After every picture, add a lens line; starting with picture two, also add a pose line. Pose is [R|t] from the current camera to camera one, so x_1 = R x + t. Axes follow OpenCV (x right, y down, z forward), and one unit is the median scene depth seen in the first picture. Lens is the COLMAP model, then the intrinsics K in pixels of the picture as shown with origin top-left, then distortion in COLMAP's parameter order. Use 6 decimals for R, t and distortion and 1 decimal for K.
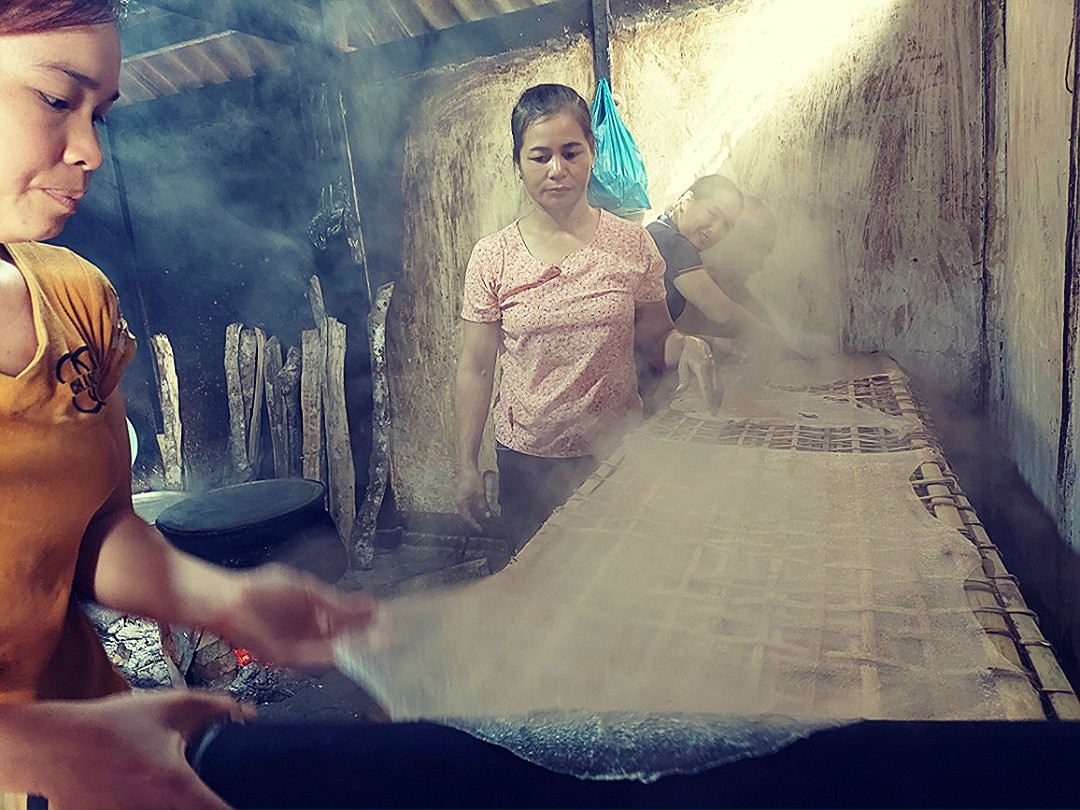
lens RADIAL K [[1104.2, 0, 540.0], [0, 1104.2, 405.0], [0, 0, 1]] dist [0.045444, -0.037409]
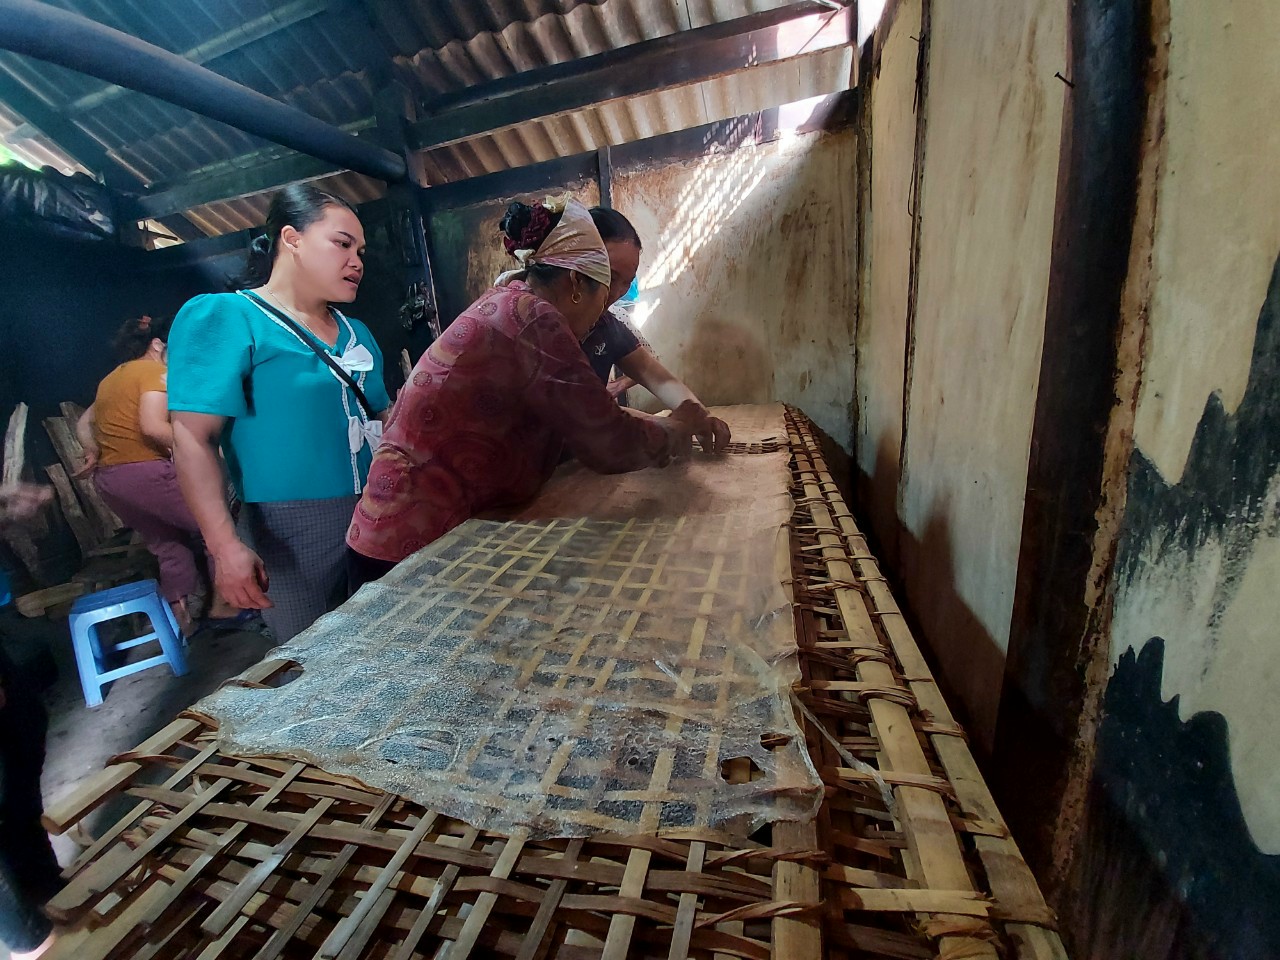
lens RADIAL K [[1308.7, 0, 640.0], [0, 1308.7, 480.0], [0, 0, 1]] dist [0.045444, -0.037409]
pose [[0.980526, -0.016910, 0.195659, -0.240364], [0.002282, 0.997200, 0.074746, -0.075045], [-0.196375, -0.072844, 0.977819, -0.697469]]
